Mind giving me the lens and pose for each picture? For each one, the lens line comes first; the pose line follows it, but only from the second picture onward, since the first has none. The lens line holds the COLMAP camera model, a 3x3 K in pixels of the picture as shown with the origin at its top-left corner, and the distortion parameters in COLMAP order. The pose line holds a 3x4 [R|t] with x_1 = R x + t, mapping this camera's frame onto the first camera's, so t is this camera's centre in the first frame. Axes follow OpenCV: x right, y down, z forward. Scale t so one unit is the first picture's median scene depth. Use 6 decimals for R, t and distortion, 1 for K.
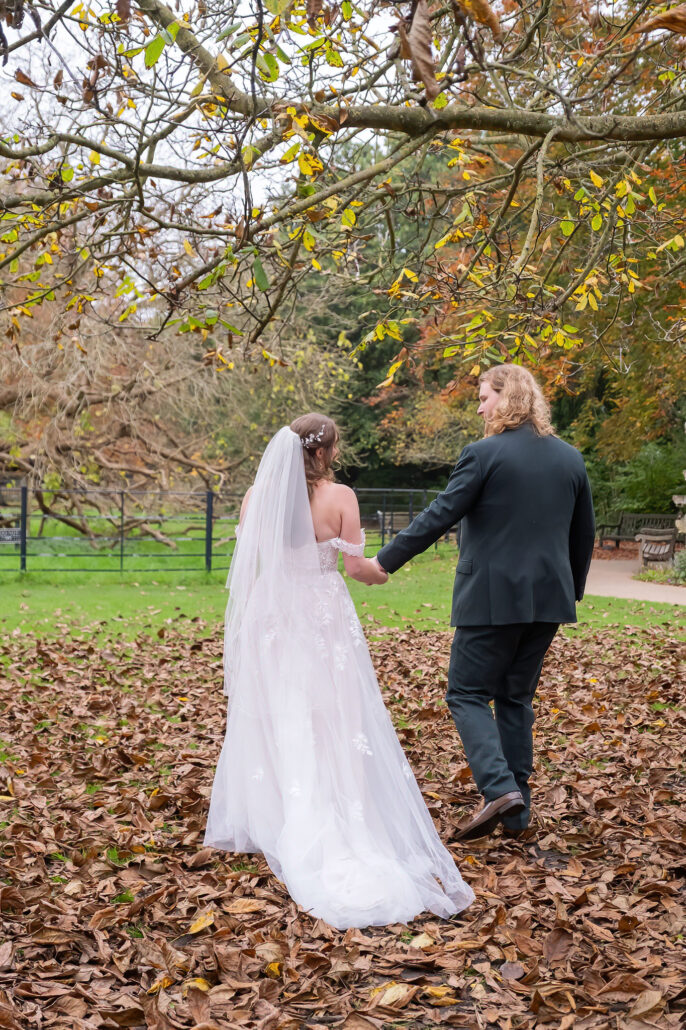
lens RADIAL K [[1475.8, 0, 338.5], [0, 1475.8, 537.3], [0, 0, 1]] dist [0.000806, -0.083796]
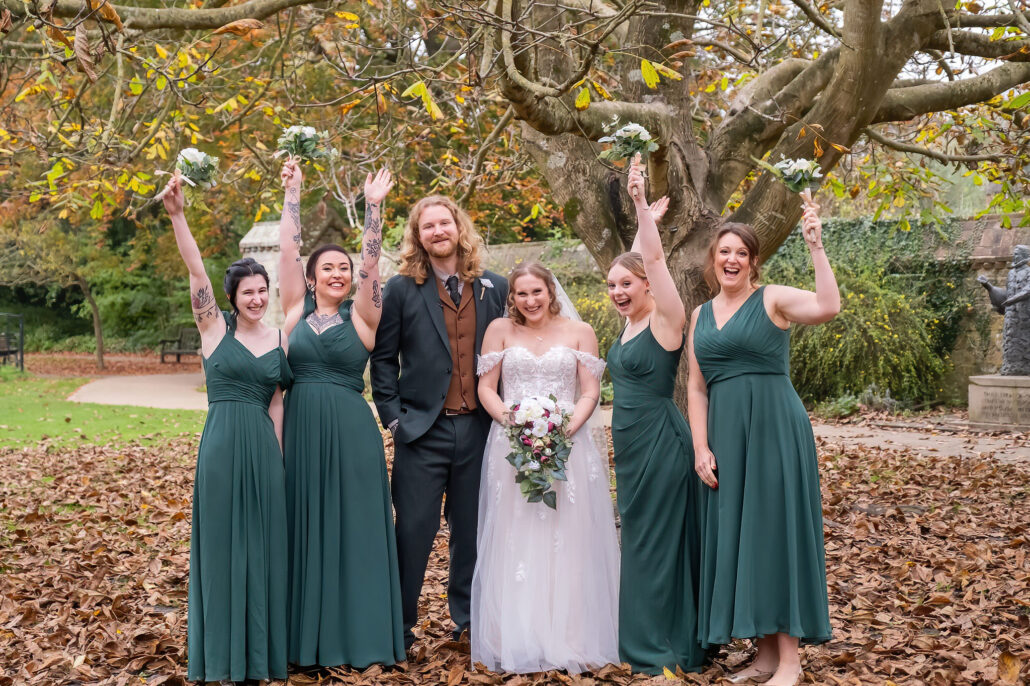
lens RADIAL K [[1500.1, 0, 413.2], [0, 1500.1, 308.9], [0, 0, 1]] dist [0.007388, 0.025806]
pose [[0.940464, -0.033389, 0.338248, -0.048769], [0.043108, 0.998844, -0.021259, -0.003391], [-0.337147, 0.034575, 0.940817, -0.187792]]
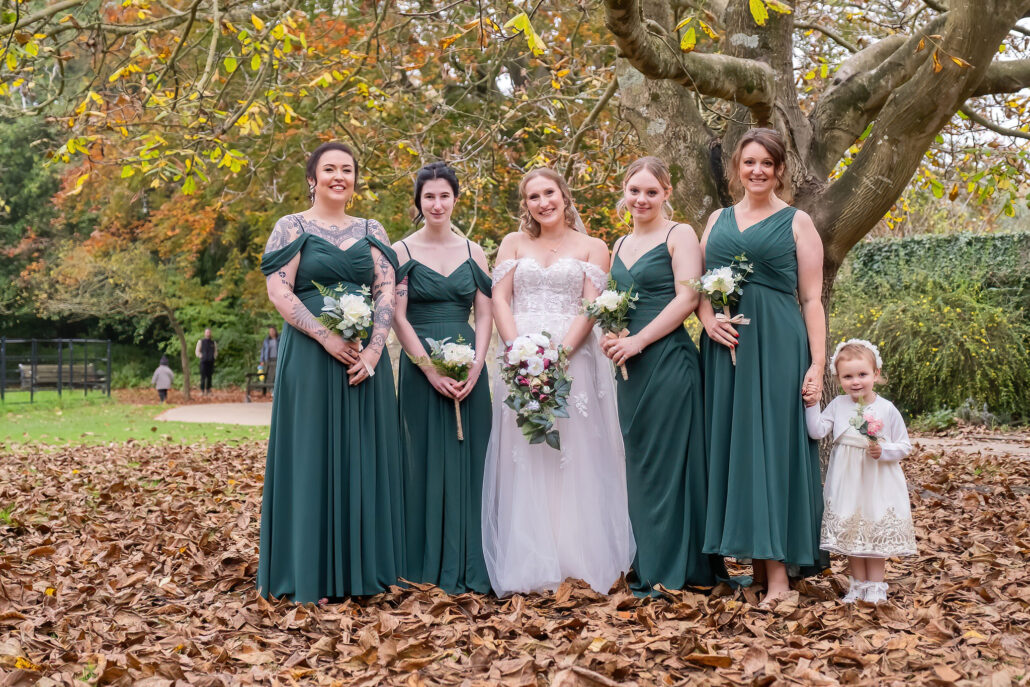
lens RADIAL K [[1494.1, 0, 469.3], [0, 1494.1, 298.5], [0, 0, 1]] dist [0.017883, -0.134433]
pose [[0.947060, -0.009276, 0.320924, -0.048336], [0.030760, 0.997606, -0.061939, 0.053748], [-0.319581, 0.068532, 0.945078, -0.157659]]
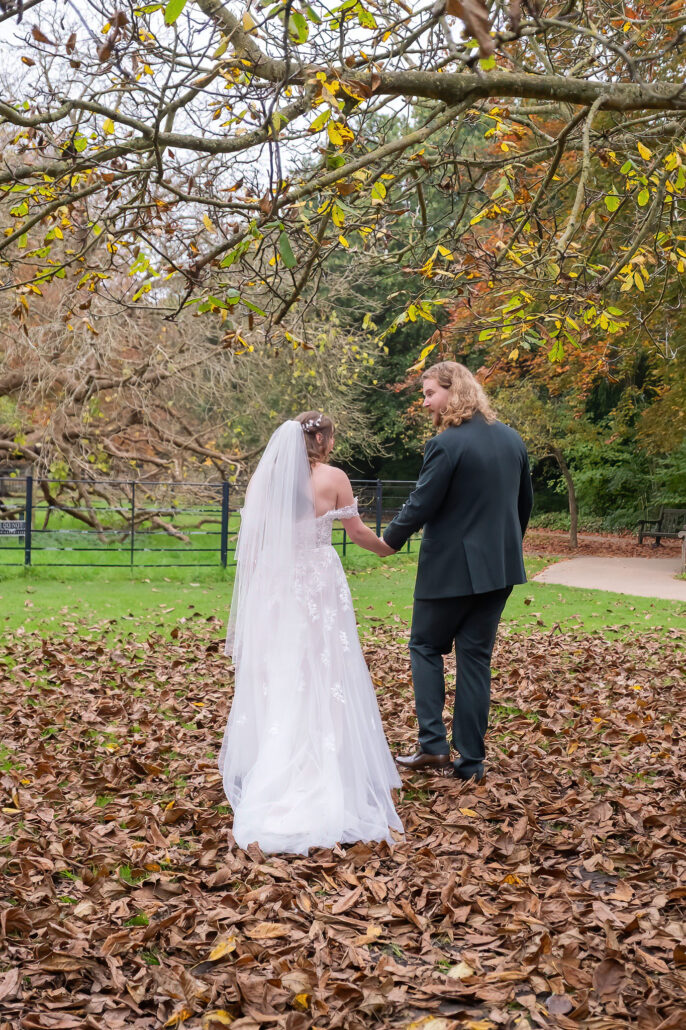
lens RADIAL K [[1565.1, 0, 343.0], [0, 1565.1, 515.0], [0, 0, 1]] dist [-0.004139, -0.059492]
pose [[0.999920, 0.006233, -0.010993, -0.003907], [-0.006351, 0.999922, -0.010715, -0.000314], [0.010926, 0.010784, 0.999882, 0.008499]]
